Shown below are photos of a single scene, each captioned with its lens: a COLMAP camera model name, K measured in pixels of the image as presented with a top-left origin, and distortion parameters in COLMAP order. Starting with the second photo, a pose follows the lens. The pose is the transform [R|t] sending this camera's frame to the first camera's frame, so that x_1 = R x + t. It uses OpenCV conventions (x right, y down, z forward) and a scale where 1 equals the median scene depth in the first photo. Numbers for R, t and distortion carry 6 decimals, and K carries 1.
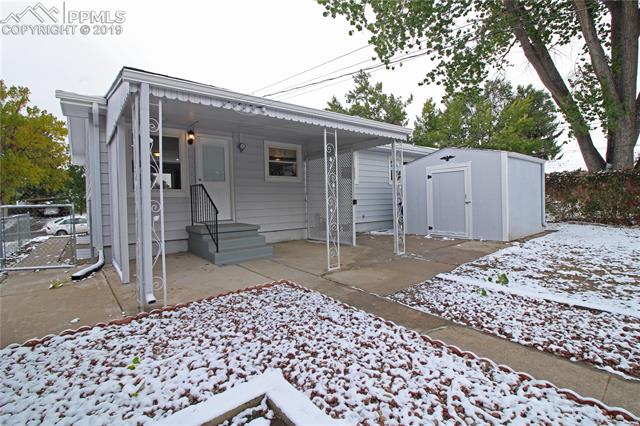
lens RADIAL K [[303.0, 0, 316.5], [0, 303.0, 210.2], [0, 0, 1]] dist [-0.016286, -0.002105]
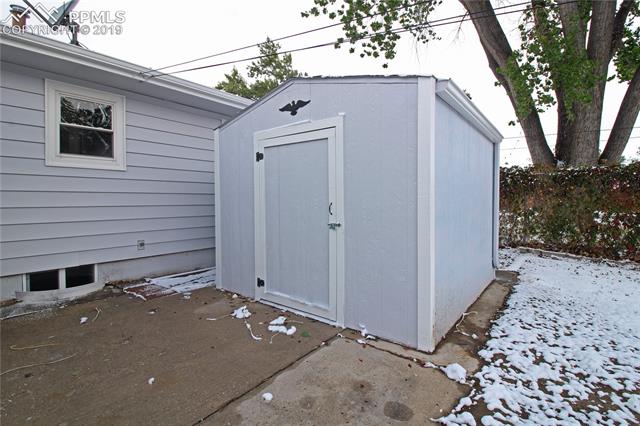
lens RADIAL K [[303.0, 0, 322.3], [0, 303.0, 210.1], [0, 0, 1]] dist [-0.016286, -0.002105]
pose [[0.973978, 0.015758, 0.226095, 0.256906], [-0.017343, 0.999837, 0.005026, -0.029427], [-0.225979, -0.008816, 0.974092, 0.411996]]
